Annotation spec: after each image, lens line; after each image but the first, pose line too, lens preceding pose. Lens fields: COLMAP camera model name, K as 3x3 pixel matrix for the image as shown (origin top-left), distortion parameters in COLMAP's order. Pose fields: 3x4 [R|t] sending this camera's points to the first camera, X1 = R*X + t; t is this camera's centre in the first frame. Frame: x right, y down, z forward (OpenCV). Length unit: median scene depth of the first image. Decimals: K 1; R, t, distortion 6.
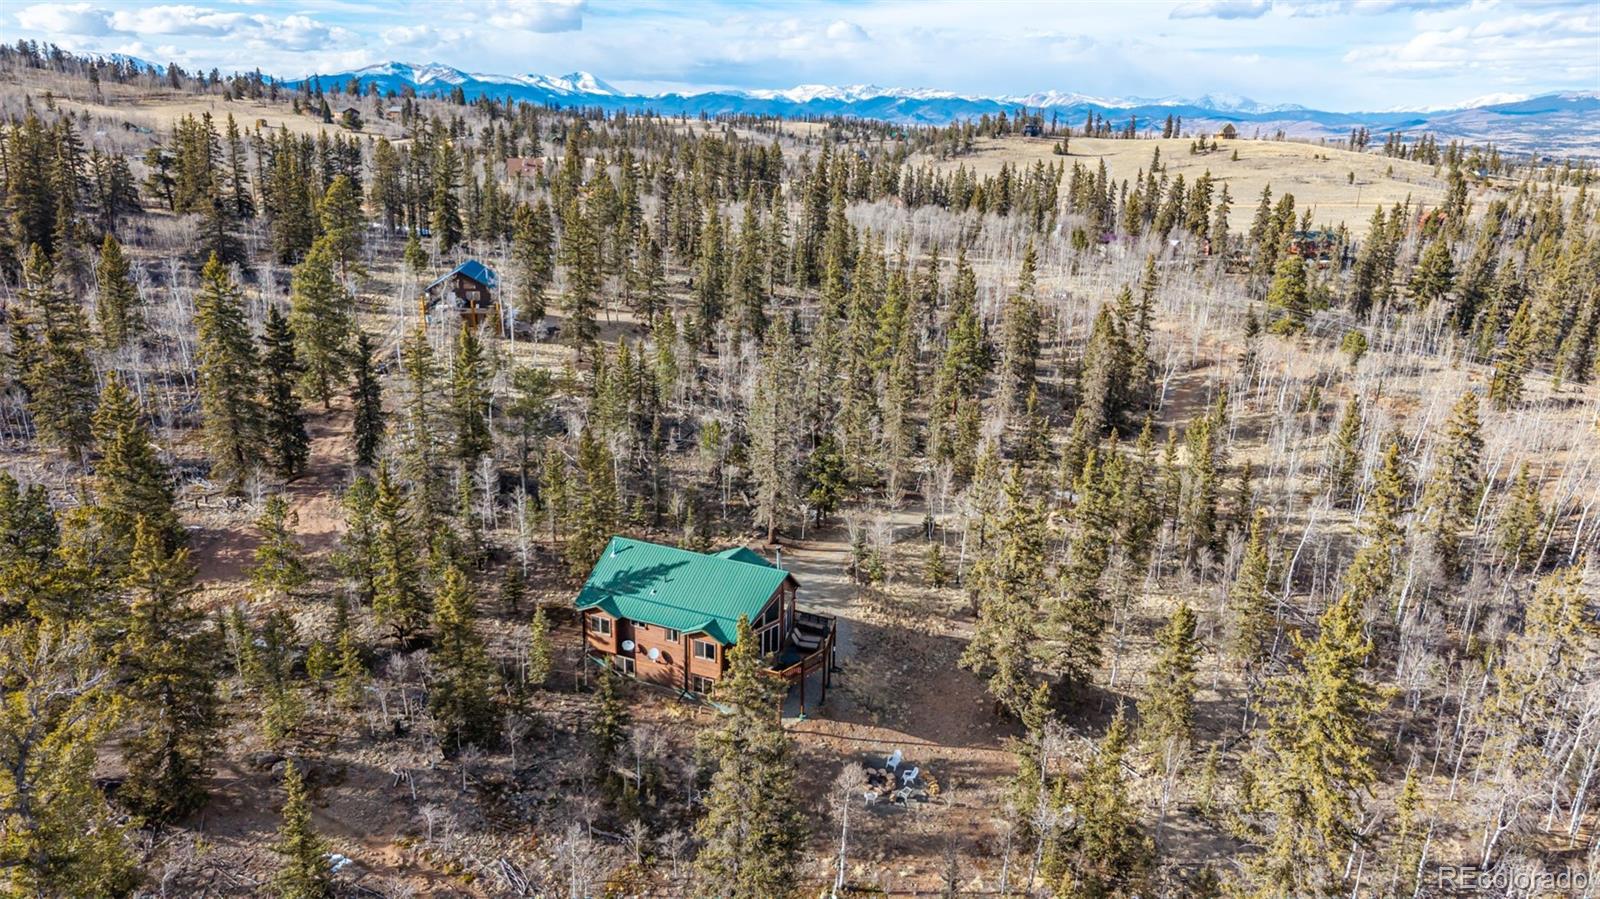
lens RADIAL K [[1061.0, 0, 804.4], [0, 1061.0, 485.2], [0, 0, 1]] dist [0.021926, -0.017324]
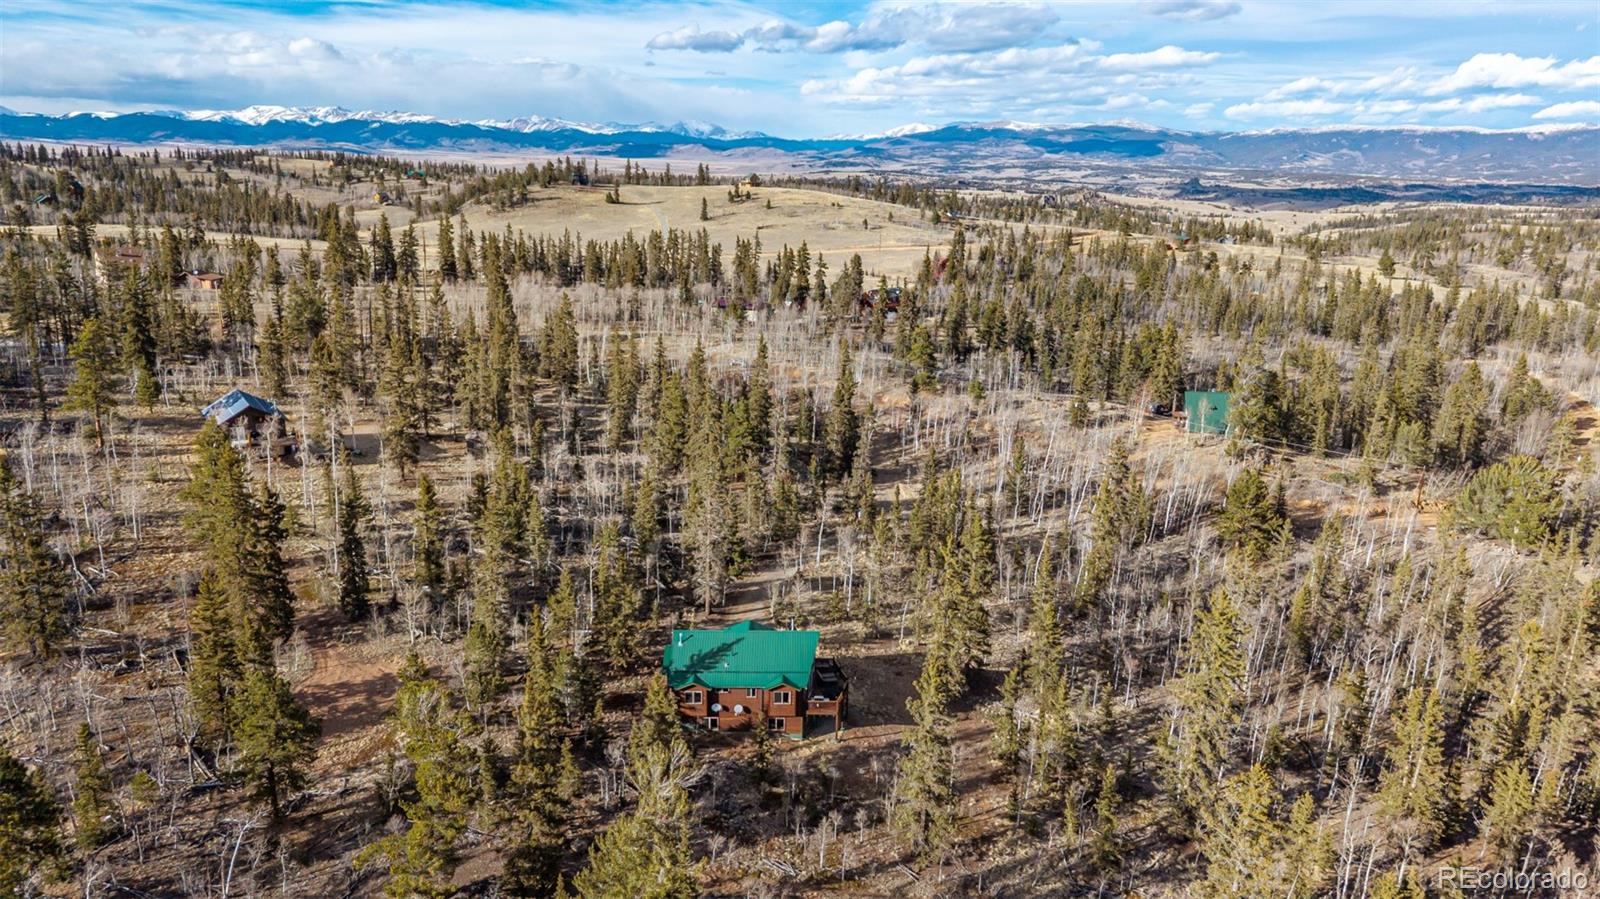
lens RADIAL K [[1061.0, 0, 811.4], [0, 1061.0, 452.7], [0, 0, 1]] dist [0.021926, -0.017324]
pose [[0.899071, -0.120691, 0.420838, -0.504539], [0.141966, 0.989680, -0.019467, -0.110706], [-0.414146, 0.077247, 0.906927, -0.270701]]
